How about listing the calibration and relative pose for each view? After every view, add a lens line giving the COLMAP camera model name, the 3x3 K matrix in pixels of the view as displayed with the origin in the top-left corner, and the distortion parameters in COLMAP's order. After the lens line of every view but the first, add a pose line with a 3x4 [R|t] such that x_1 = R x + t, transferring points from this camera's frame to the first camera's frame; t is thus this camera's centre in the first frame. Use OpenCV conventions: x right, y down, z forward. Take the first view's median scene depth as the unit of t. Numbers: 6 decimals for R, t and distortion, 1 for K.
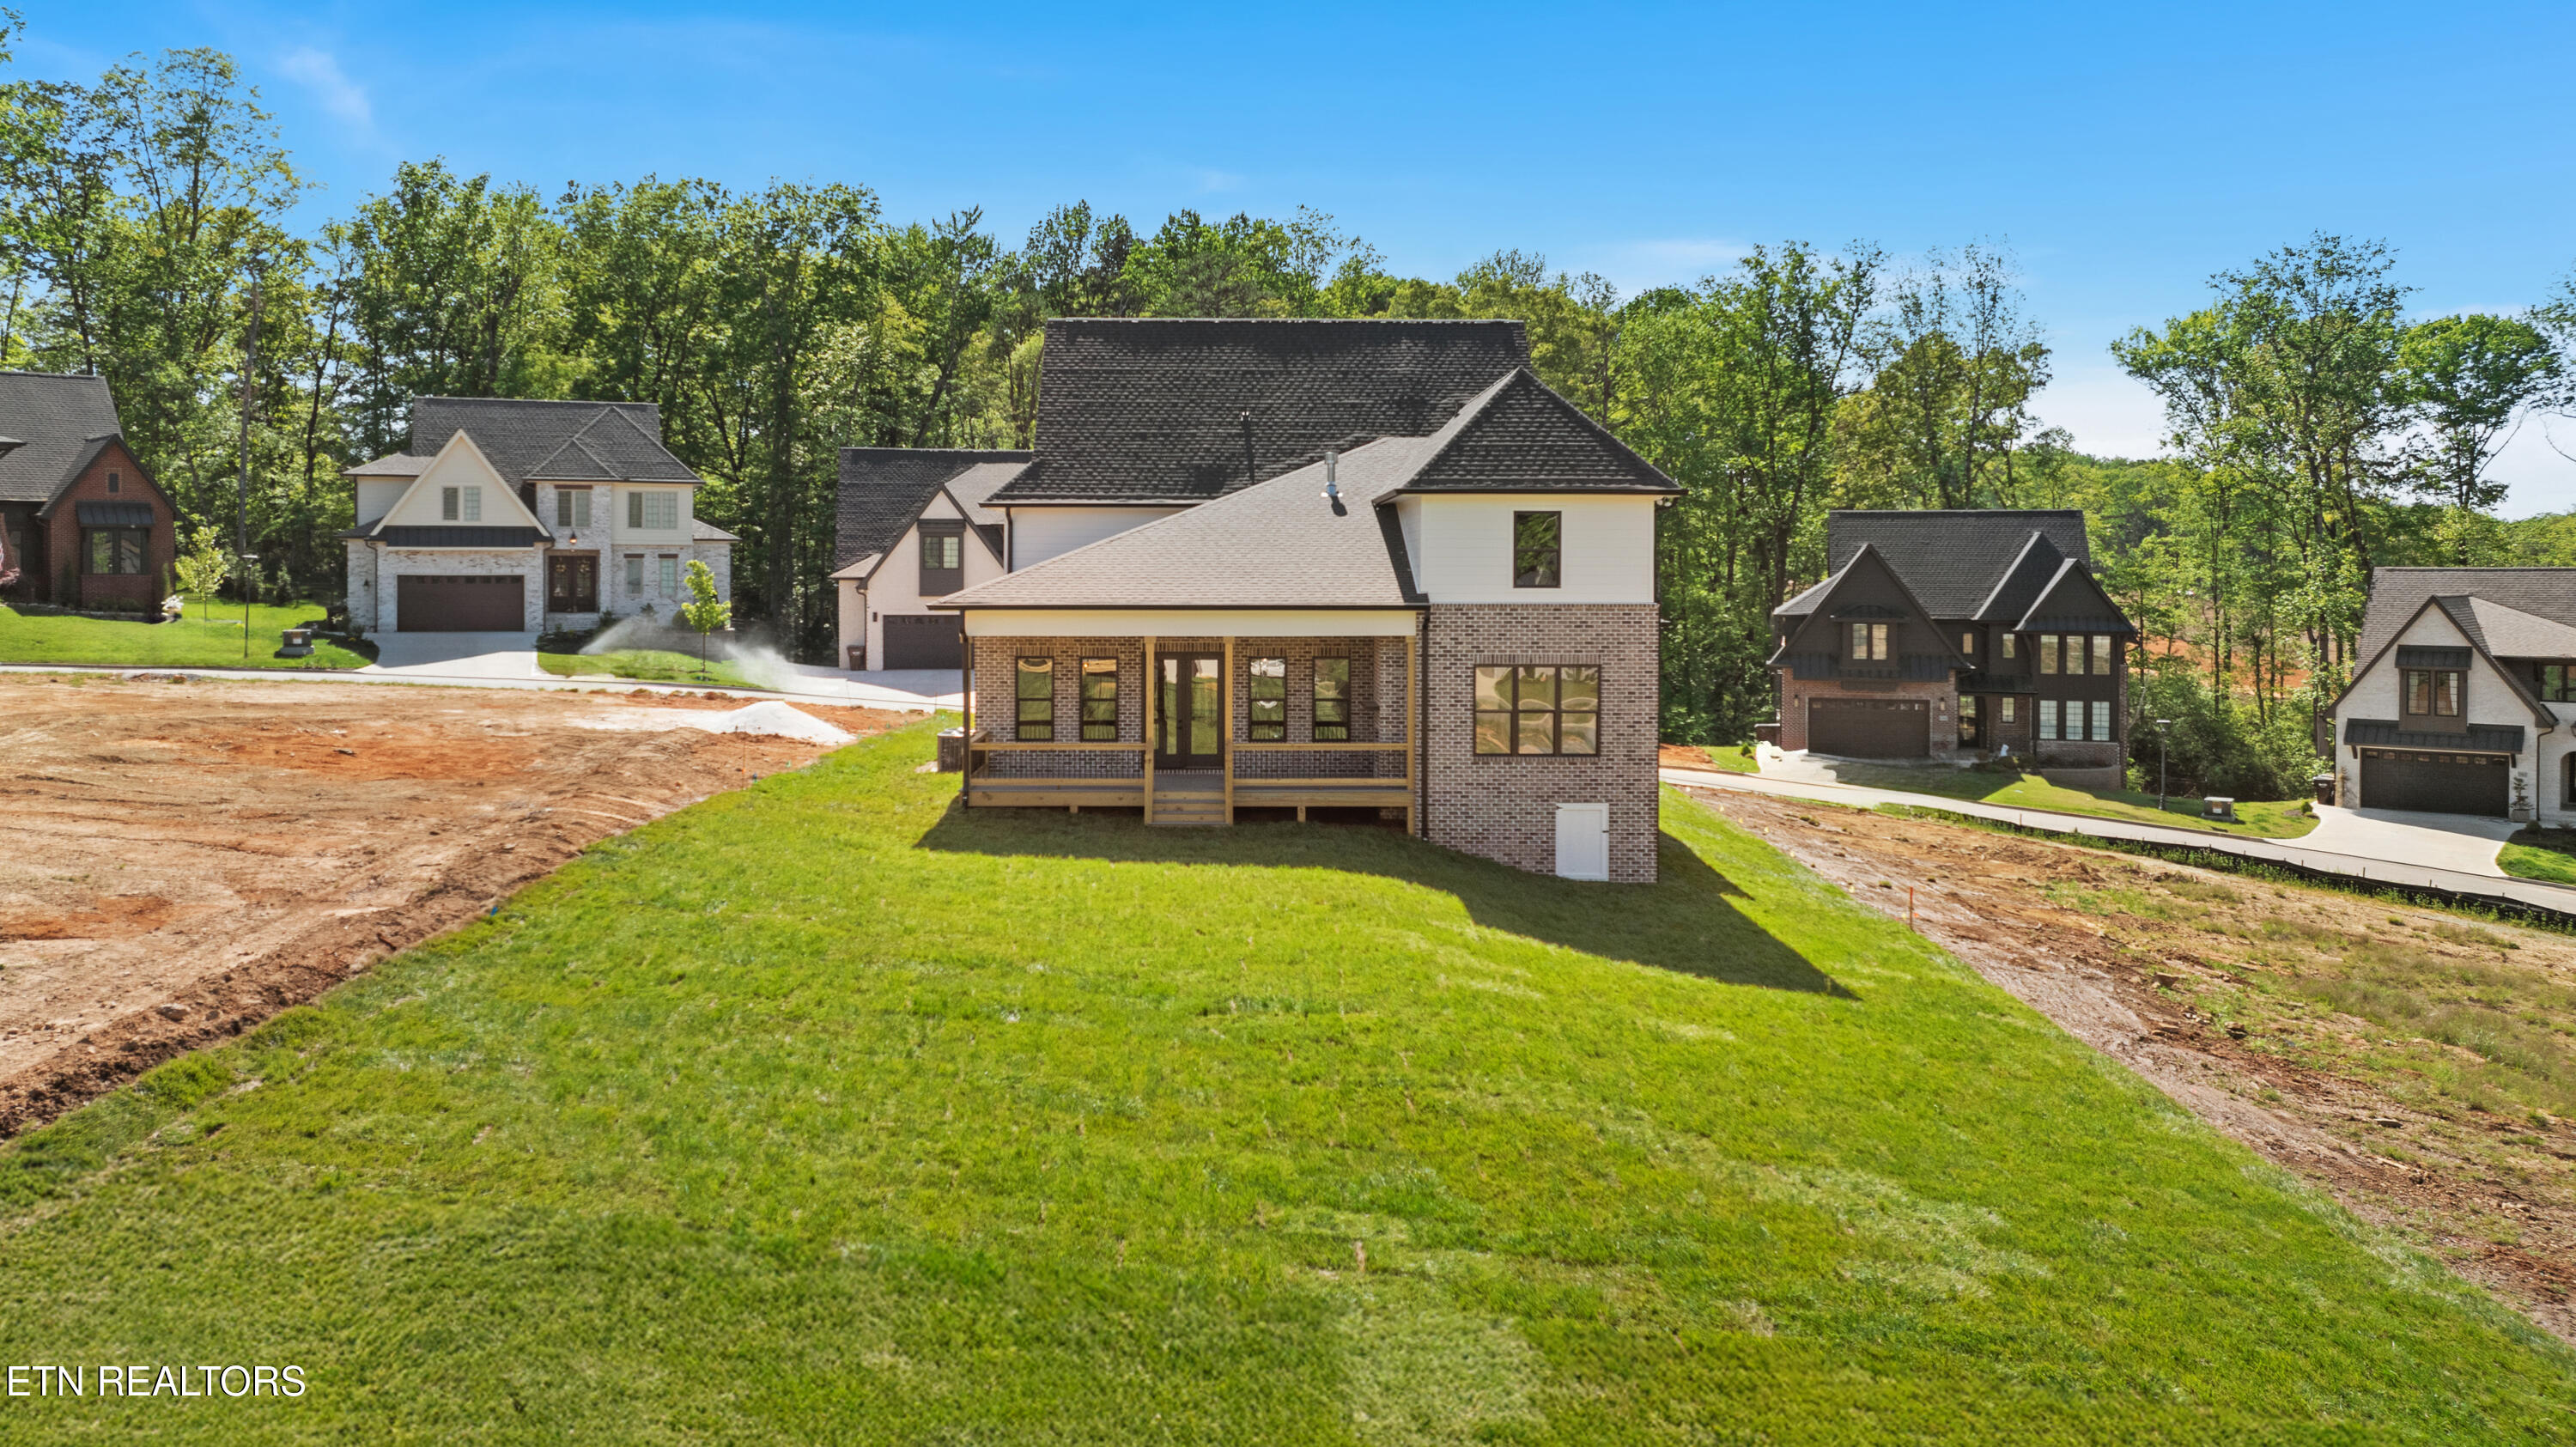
lens RADIAL K [[2073.7, 0, 1288.0], [0, 2073.7, 723.5], [0, 0, 1]] dist [-0.009899, -0.004296]
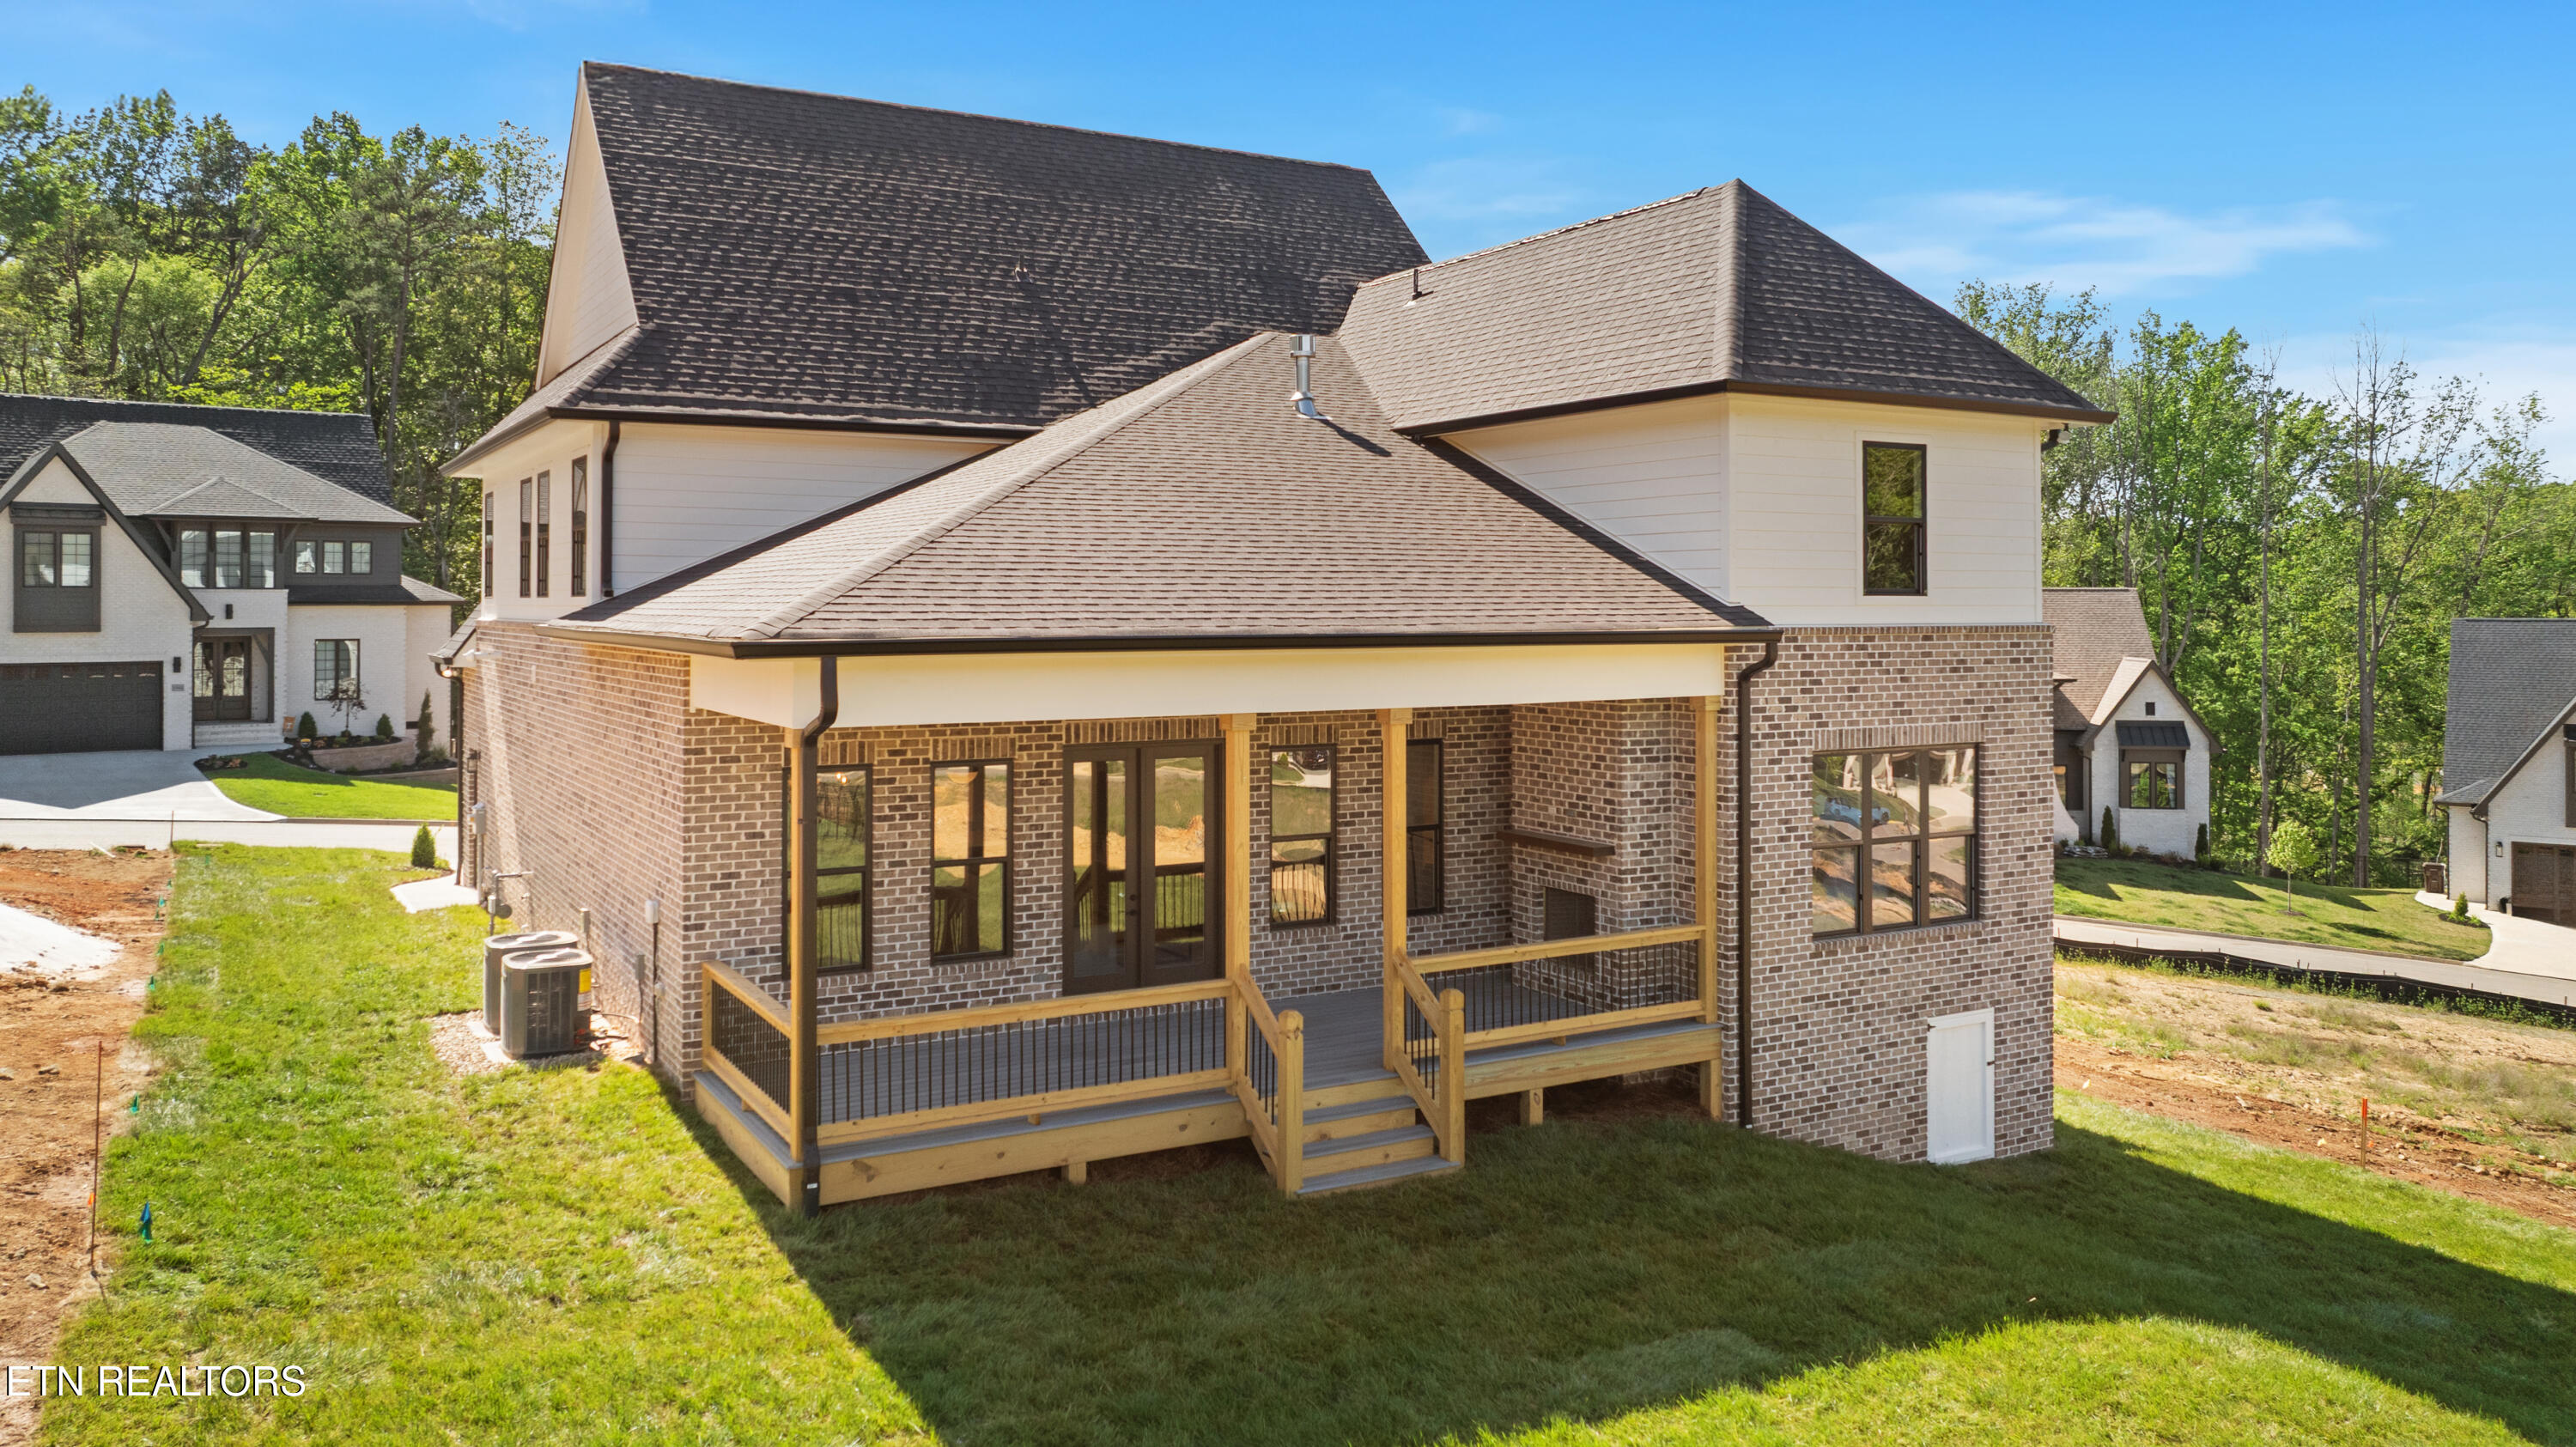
lens RADIAL K [[1940.9, 0, 1261.1], [0, 1940.9, 674.6], [0, 0, 1]] dist [-0.005801, 0.063363]
pose [[0.886039, -0.020088, 0.463175, -0.232959], [0.037591, 0.998884, -0.028589, -0.038123], [-0.462084, 0.042742, 0.885806, 0.651242]]
